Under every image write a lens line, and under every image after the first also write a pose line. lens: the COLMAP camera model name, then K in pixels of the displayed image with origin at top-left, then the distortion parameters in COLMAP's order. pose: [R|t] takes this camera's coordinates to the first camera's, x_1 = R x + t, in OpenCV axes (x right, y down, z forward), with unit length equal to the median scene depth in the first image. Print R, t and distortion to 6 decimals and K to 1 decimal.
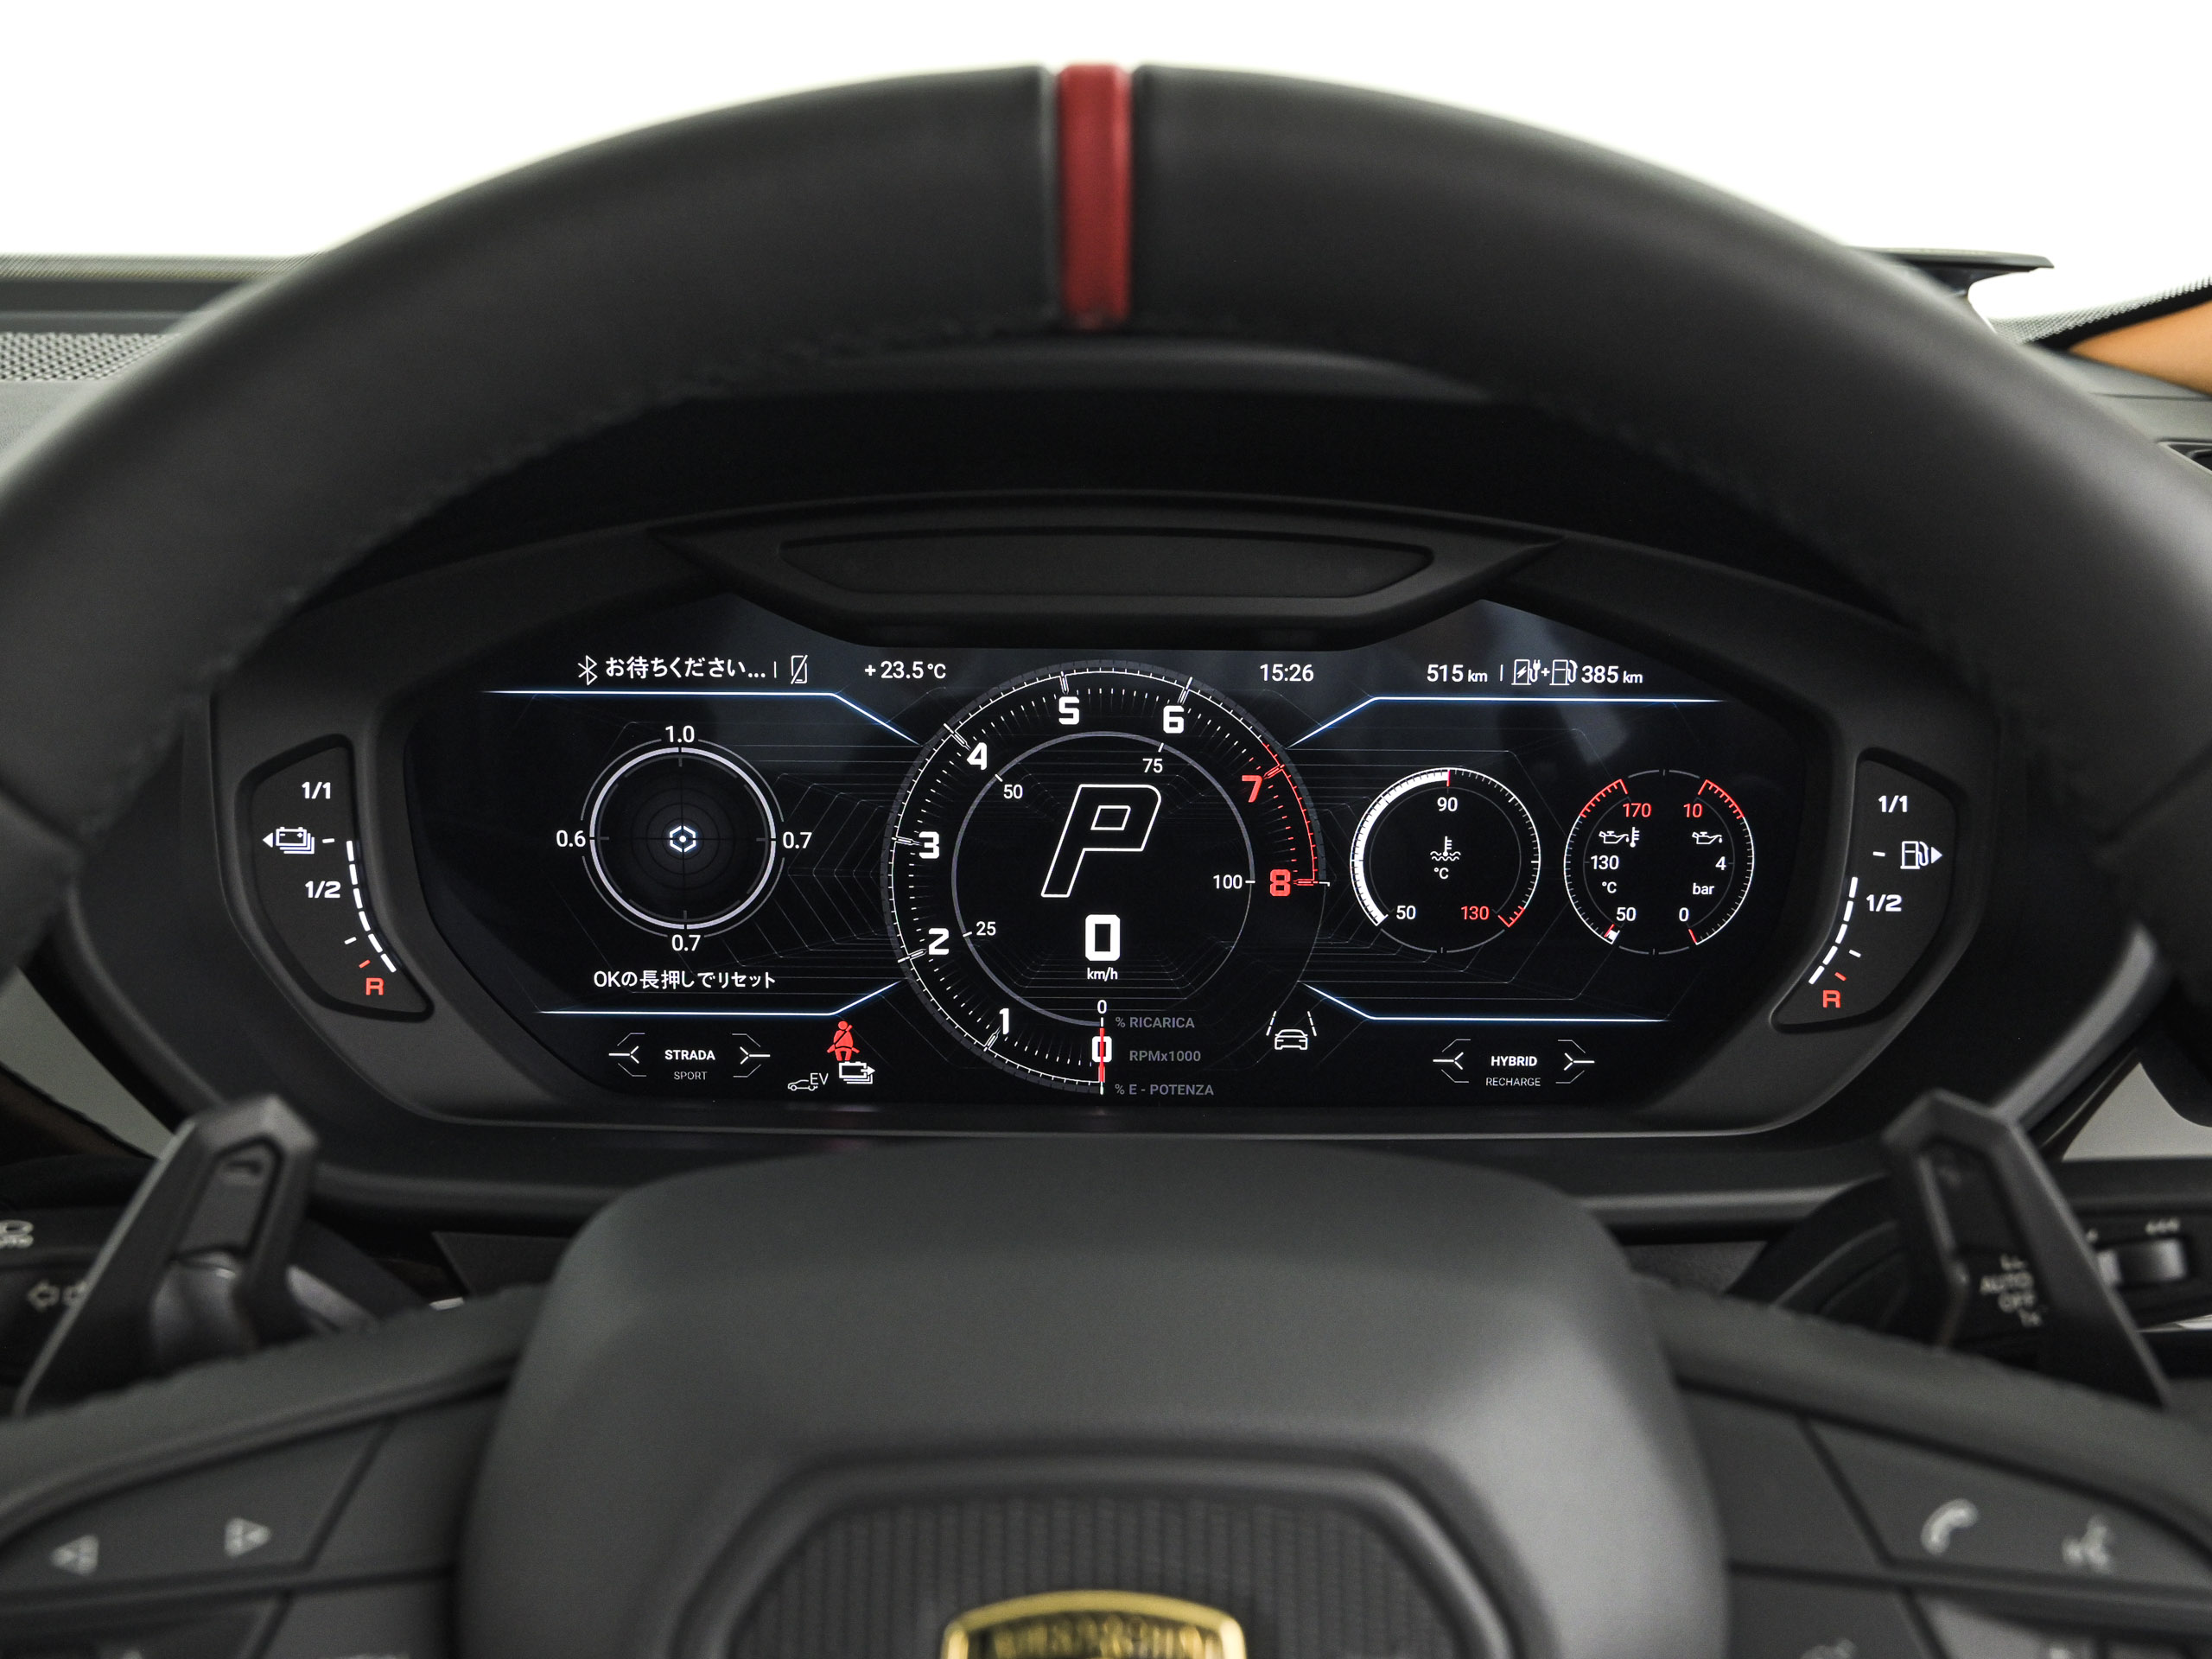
lens RADIAL K [[2394.2, 0, 1100.0], [0, 2394.2, 830.9], [0, 0, 1]] dist [-0.001789, 0.000000]
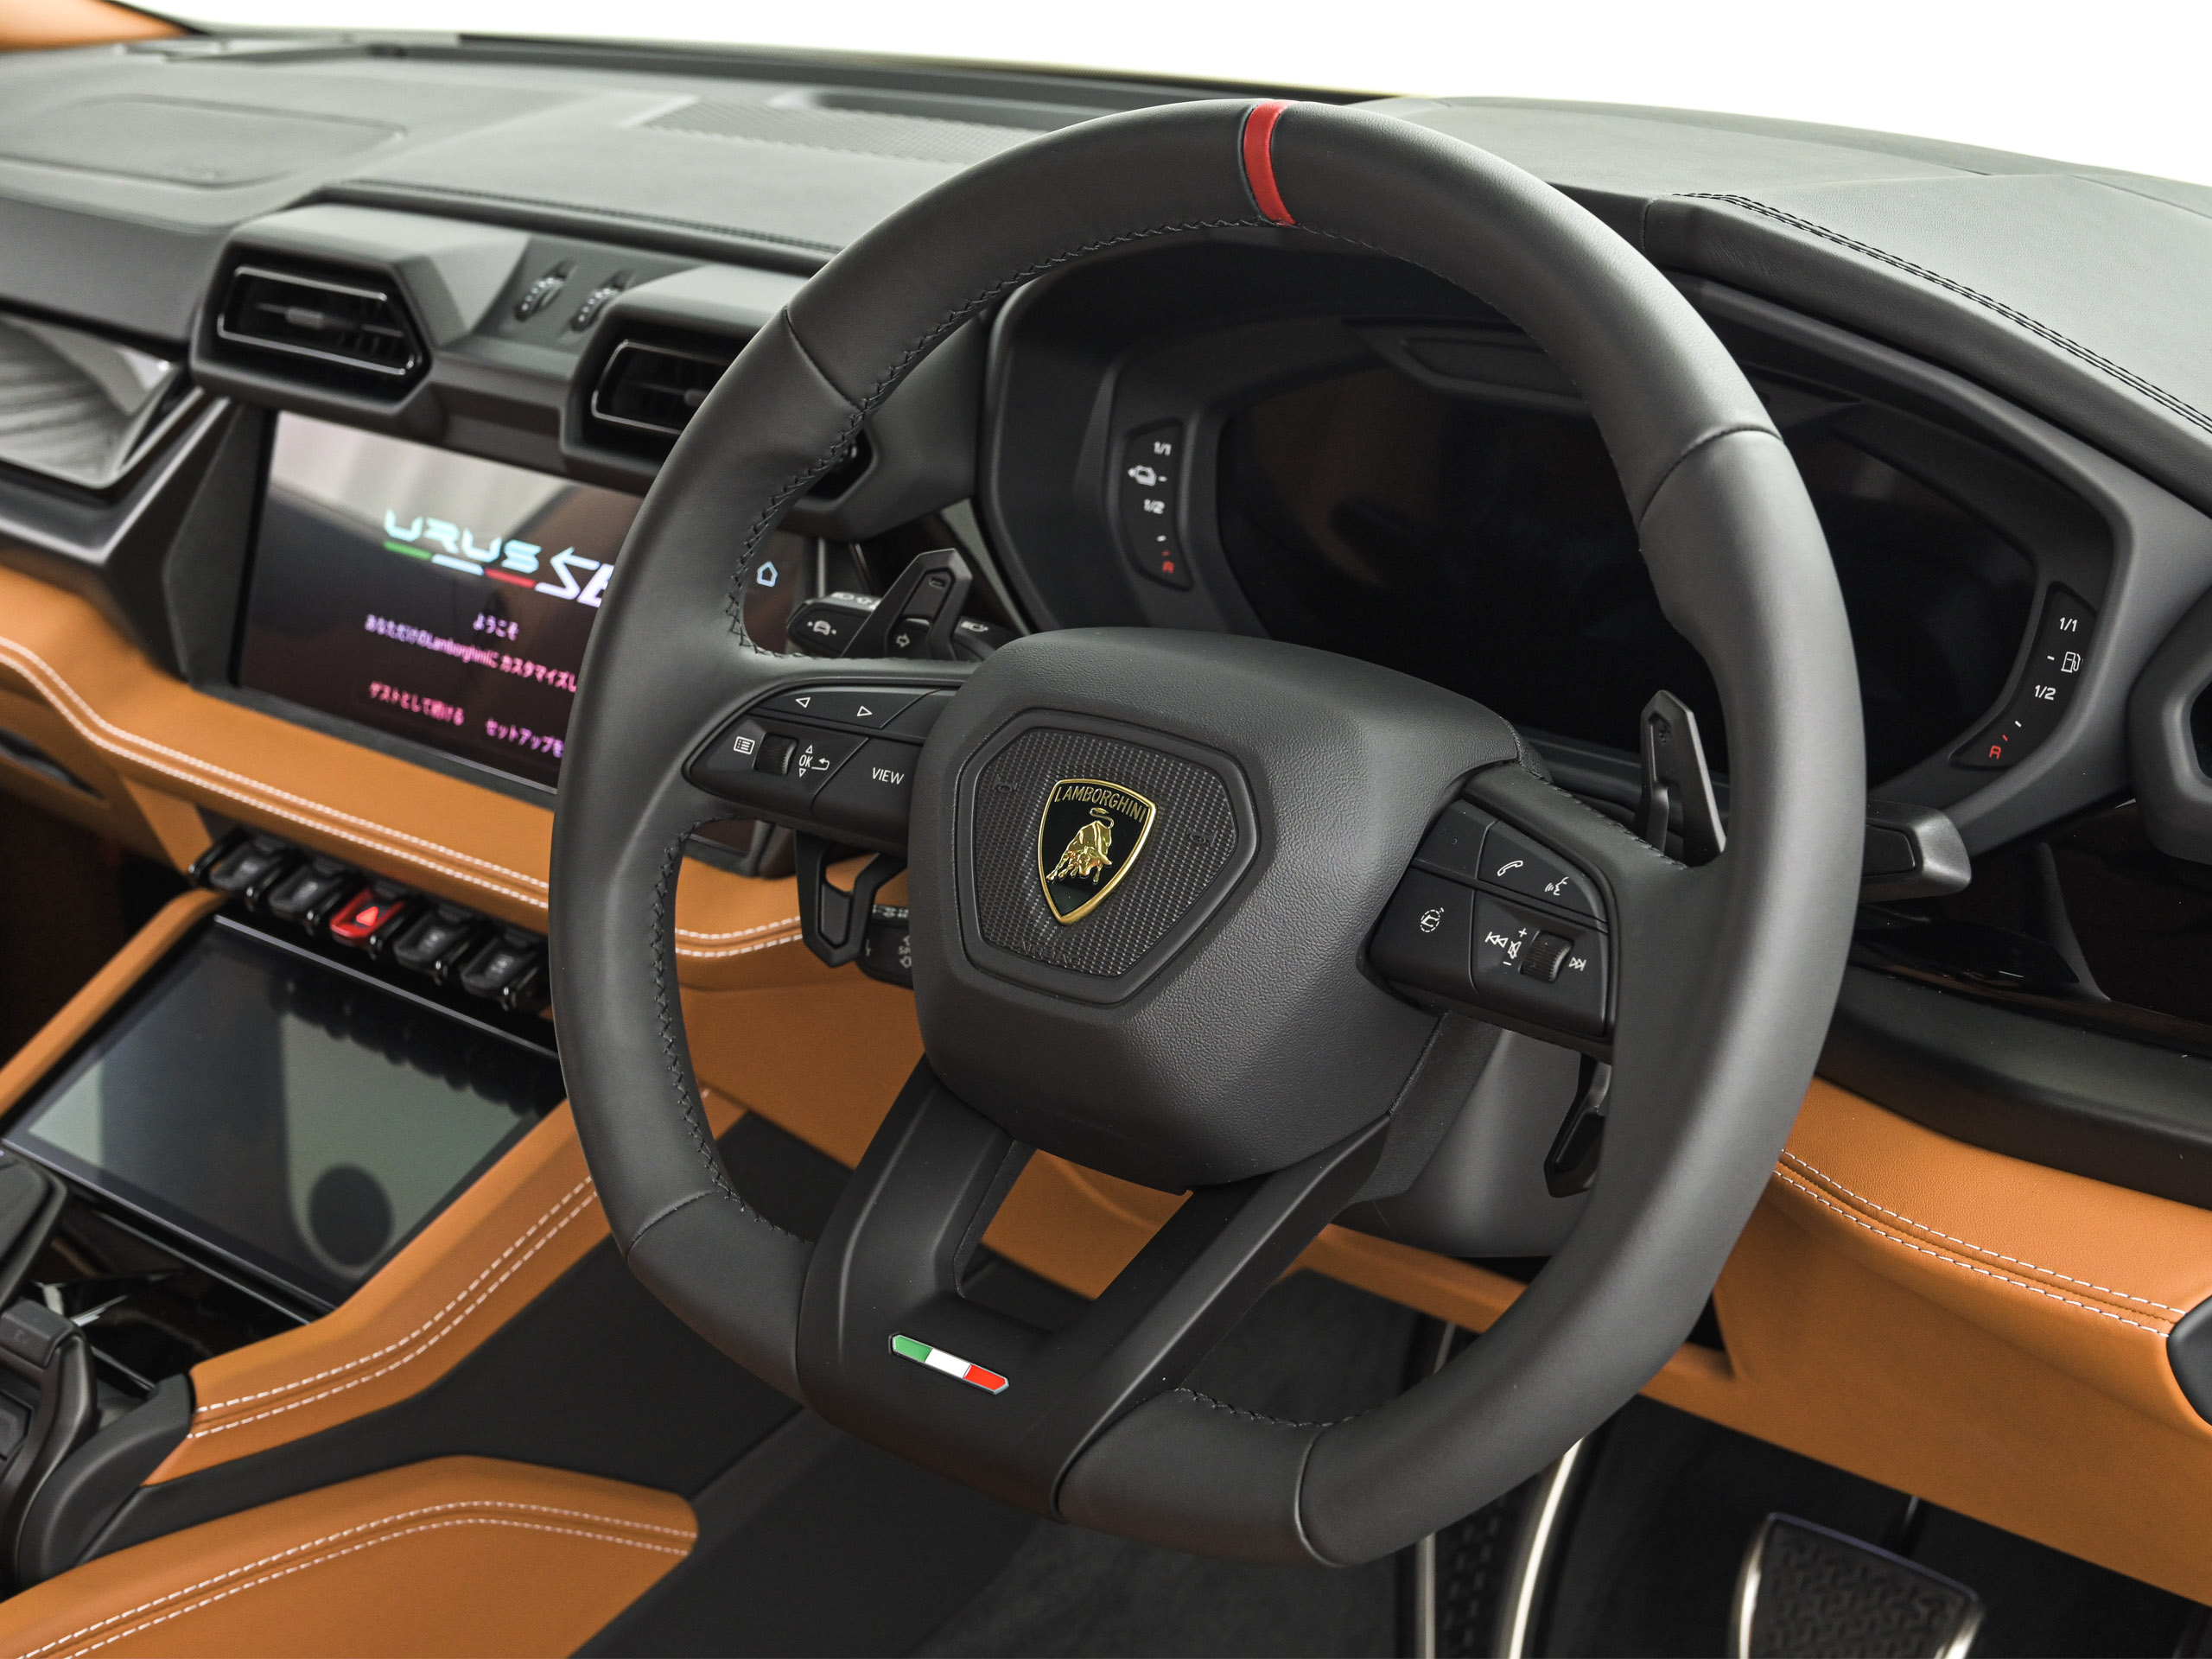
lens RADIAL K [[2918.8, 0, 1106.9], [0, 2918.8, 808.8], [0, 0, 1]] dist [-0.000301, 0.000000]
pose [[0.794091, 0.217509, -0.567547, 0.880132], [-0.193254, 0.975672, 0.103526, 0.025830], [0.576258, 0.027472, 0.816806, -0.716736]]
